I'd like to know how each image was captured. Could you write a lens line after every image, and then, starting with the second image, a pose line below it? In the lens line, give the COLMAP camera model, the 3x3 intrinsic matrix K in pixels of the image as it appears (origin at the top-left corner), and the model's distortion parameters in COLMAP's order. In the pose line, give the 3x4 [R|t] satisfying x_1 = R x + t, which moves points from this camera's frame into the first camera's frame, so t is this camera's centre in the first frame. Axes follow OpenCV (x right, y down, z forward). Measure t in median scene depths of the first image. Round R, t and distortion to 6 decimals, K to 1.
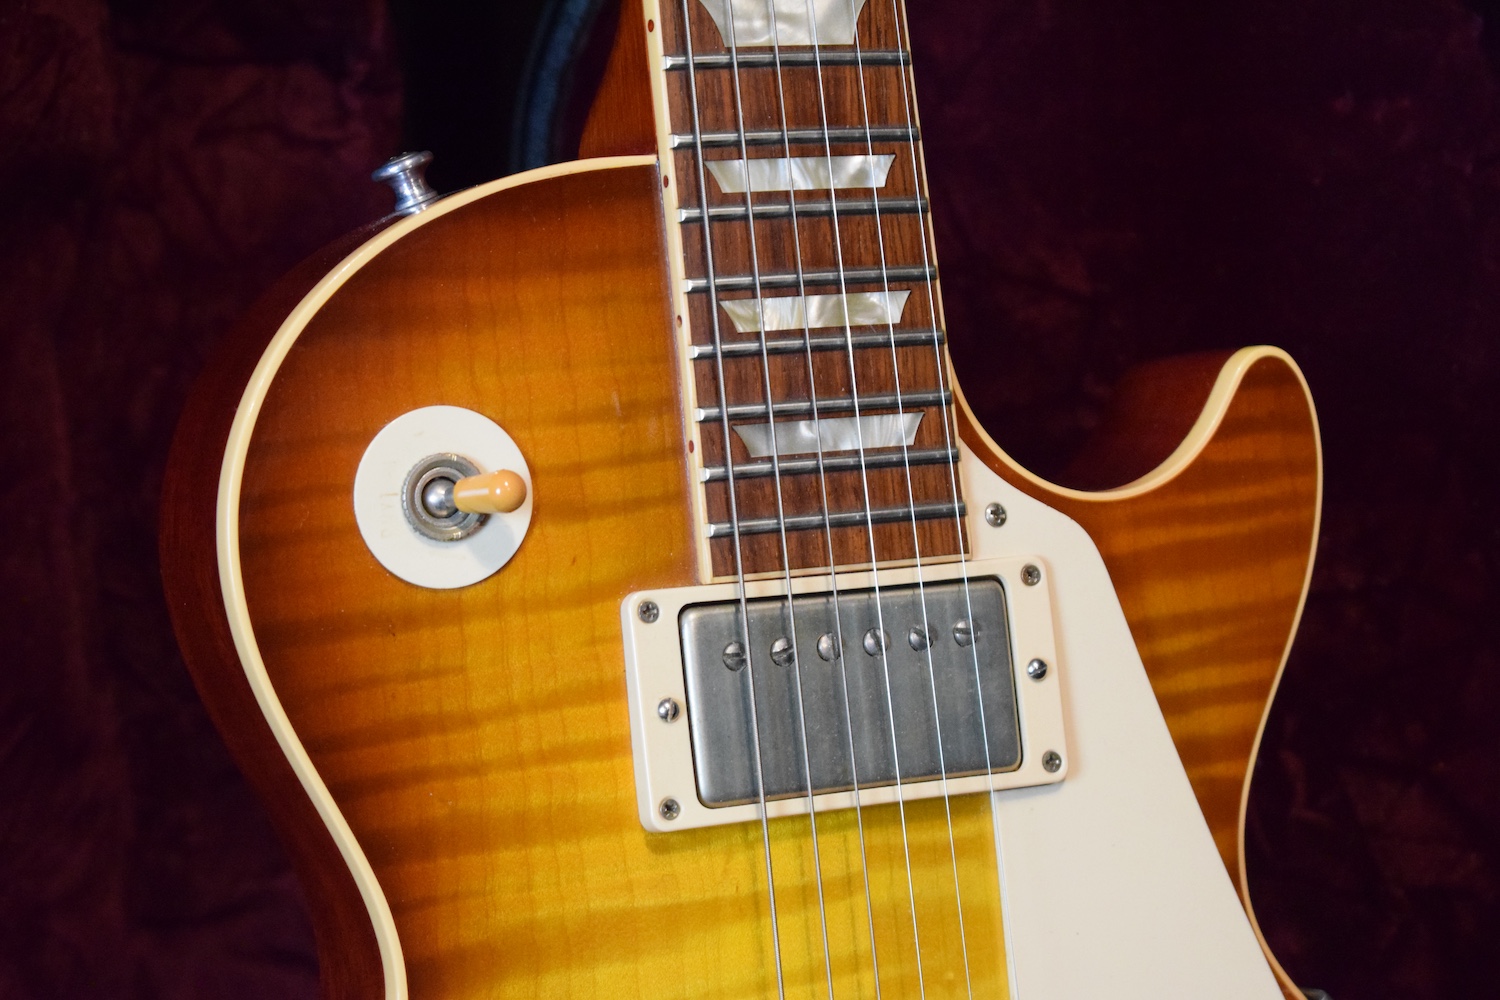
lens RADIAL K [[3390.8, 0, 763.5], [0, 3390.8, 521.6], [0, 0, 1]] dist [0.059014, 0.000000]
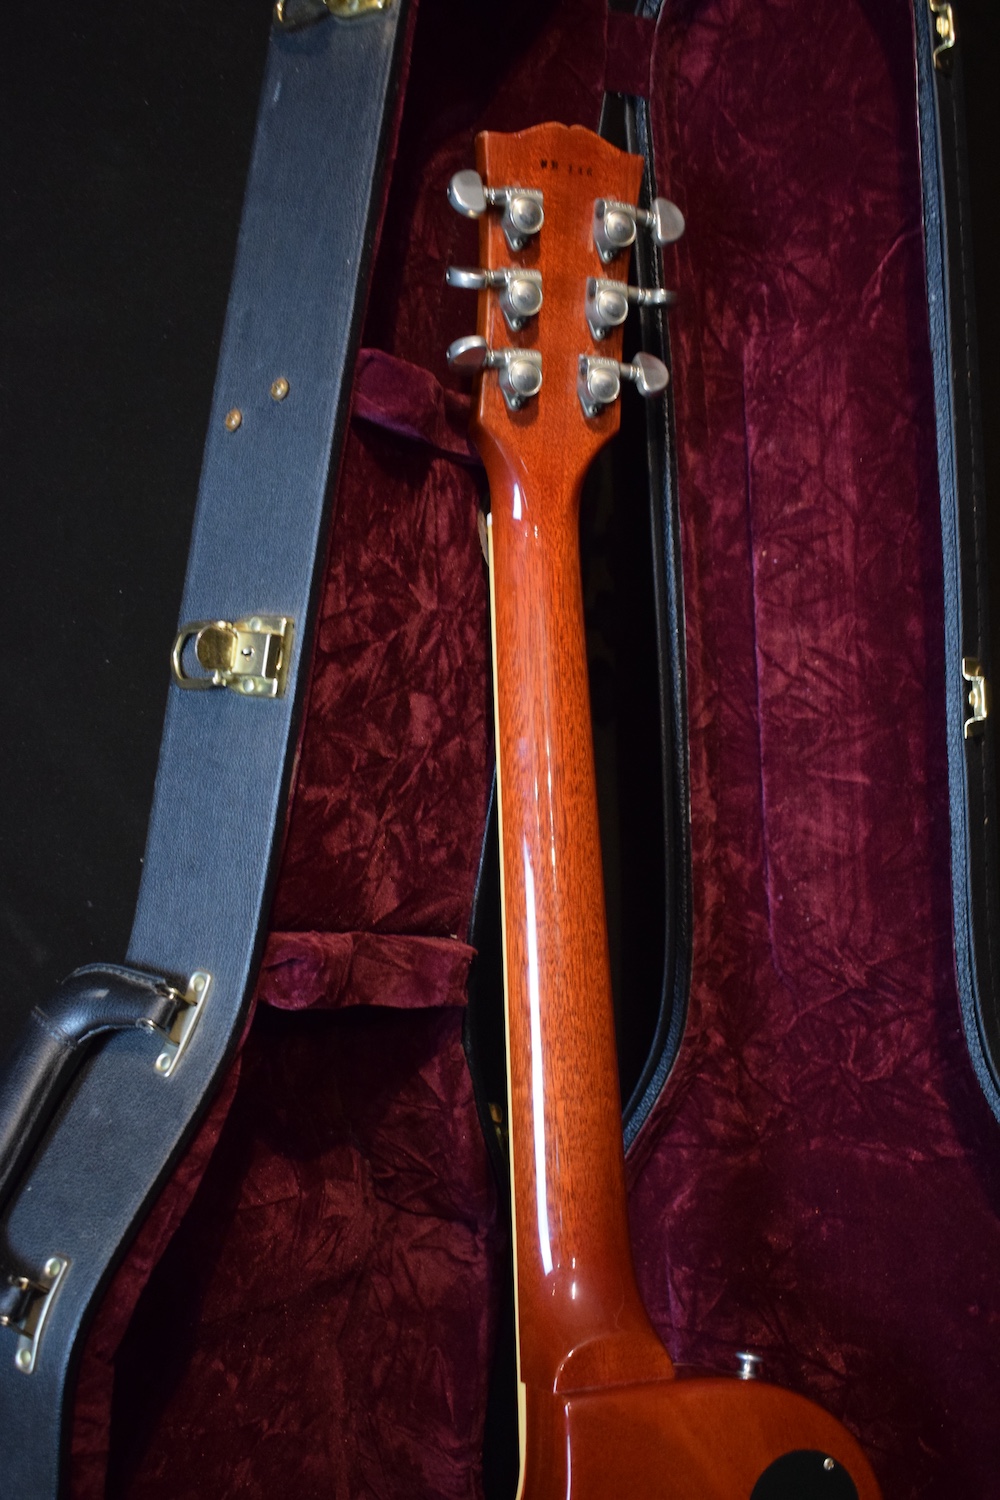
lens RADIAL K [[1621.9, 0, 495.6], [0, 1621.9, 752.9], [0, 0, 1]] dist [-0.072385, 0.000000]
pose [[0.978943, 0.017013, -0.203422, 0.104817], [-0.049997, 0.986152, -0.158128, -0.345622], [0.197915, 0.164969, 0.966237, 0.023983]]
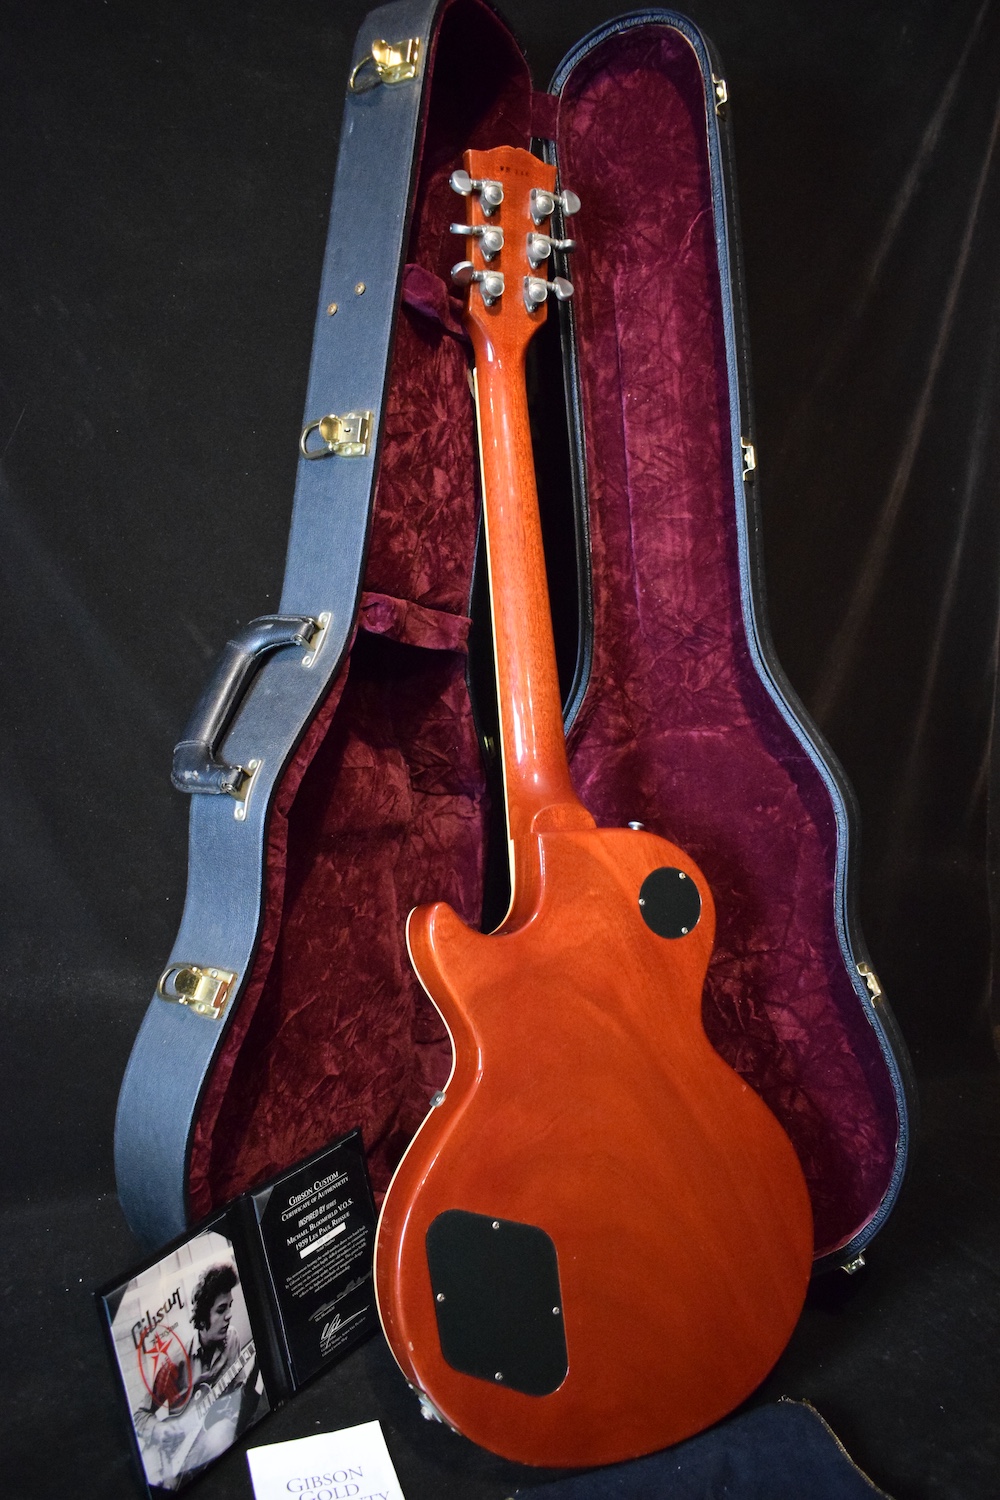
lens RADIAL K [[1168.8, 0, 497.9], [0, 1168.8, 753.6], [0, 0, 1]] dist [-0.098641, 0.012990]
pose [[0.990299, -0.006451, -0.138801, 0.090360], [-0.011644, 0.991556, -0.129158, -0.028616], [0.138462, 0.129521, 0.981862, -0.250044]]
